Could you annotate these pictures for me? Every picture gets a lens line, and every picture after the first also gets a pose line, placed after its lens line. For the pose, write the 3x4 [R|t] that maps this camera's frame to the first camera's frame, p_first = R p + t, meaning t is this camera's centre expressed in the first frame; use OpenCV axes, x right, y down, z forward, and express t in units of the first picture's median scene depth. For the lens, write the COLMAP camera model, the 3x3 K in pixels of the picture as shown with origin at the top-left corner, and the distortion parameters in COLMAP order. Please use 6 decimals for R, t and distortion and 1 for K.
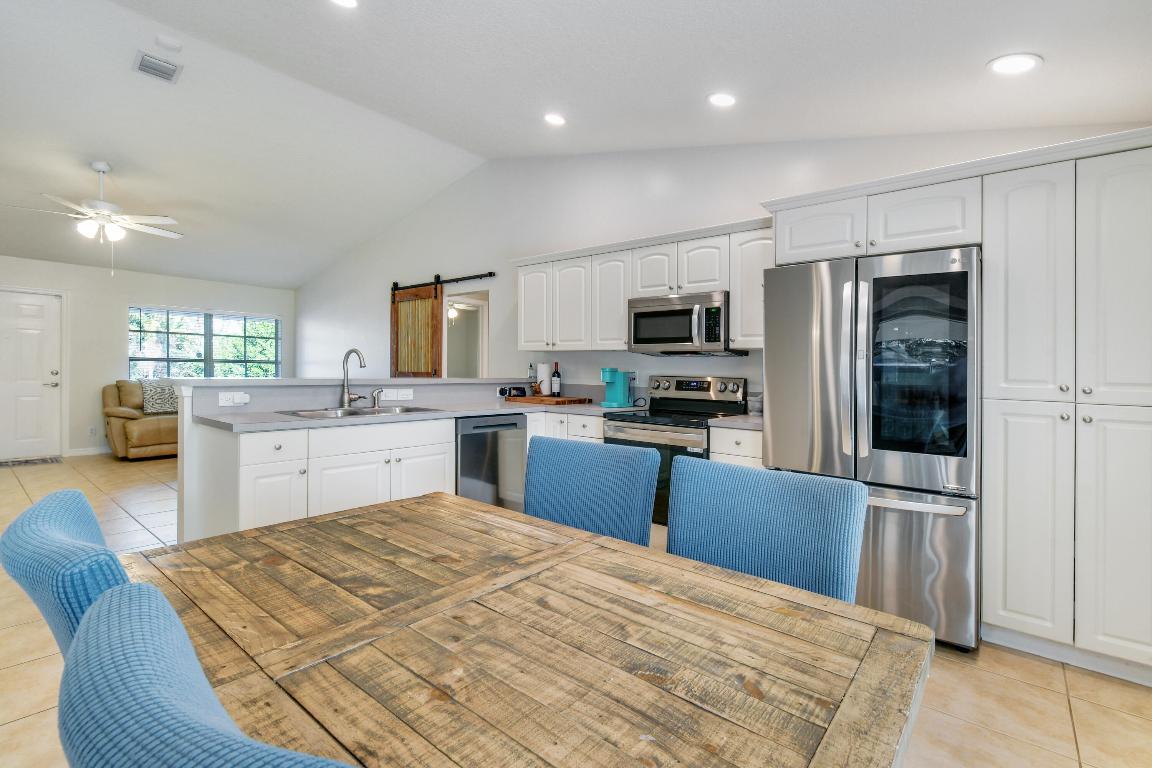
lens RADIAL K [[520.3, 0, 577.8], [0, 520.3, 360.6], [0, 0, 1]] dist [0.002898, 0.000269]
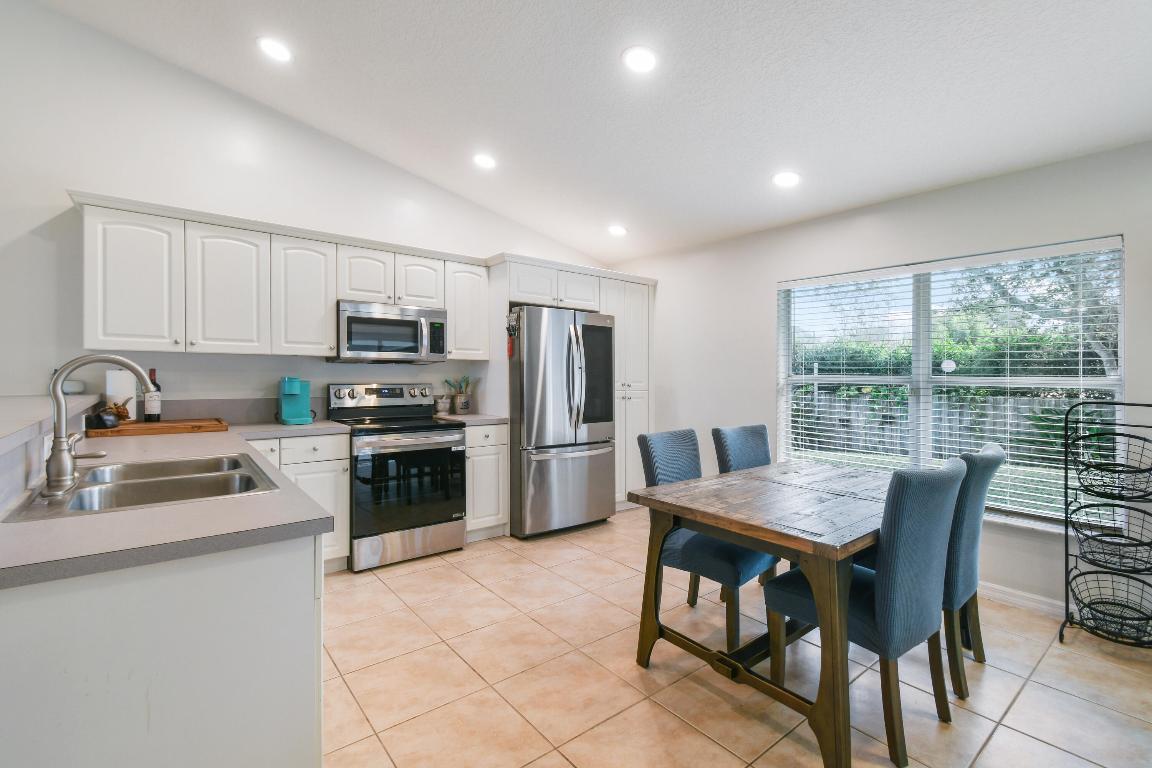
lens RADIAL K [[527.0, 0, 579.2], [0, 527.0, 362.0], [0, 0, 1]] dist [0.003227, 0.000099]
pose [[0.198414, 0.002026, 0.980116, -0.592254], [-0.024870, 0.999686, 0.002968, -0.020614], [-0.979803, -0.024964, 0.198402, 0.341998]]
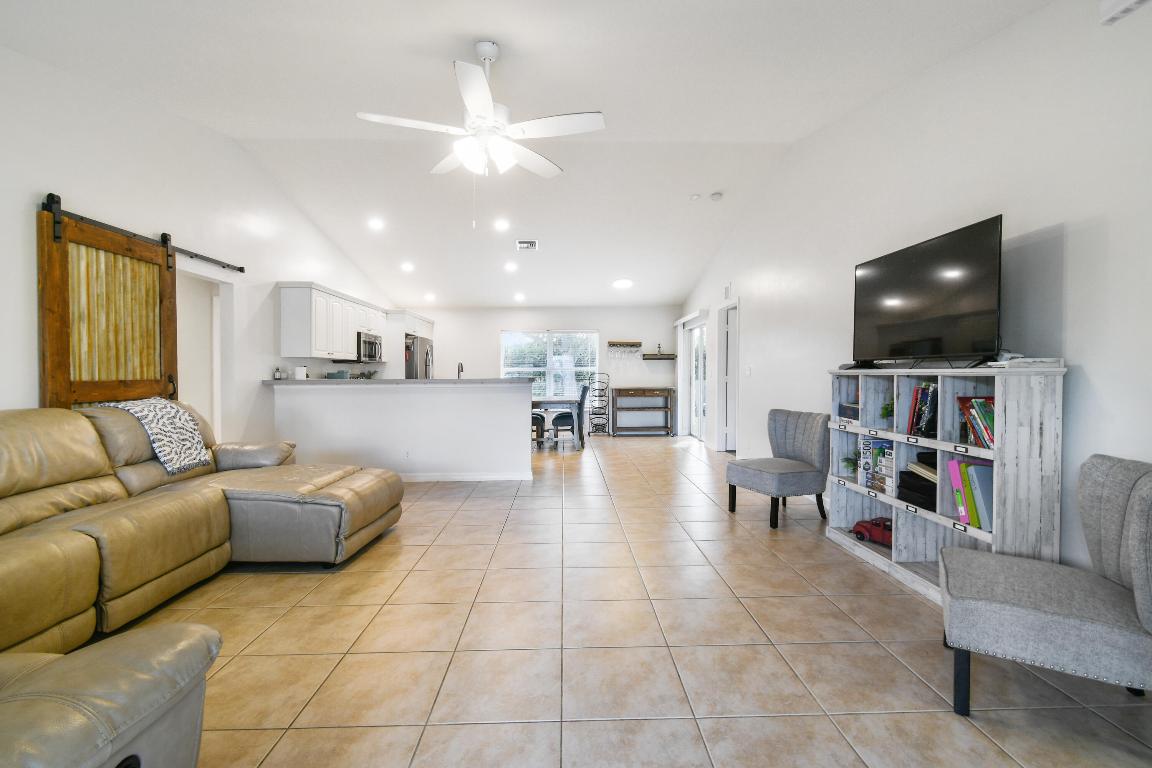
lens RADIAL K [[527.0, 0, 579.2], [0, 527.0, 362.0], [0, 0, 1]] dist [0.003227, 0.000099]
pose [[-0.661246, -0.001419, 0.750168, -1.485934], [-0.021531, 0.999622, -0.017088, 0.000824], [-0.749860, -0.027452, -0.661027, 1.369597]]
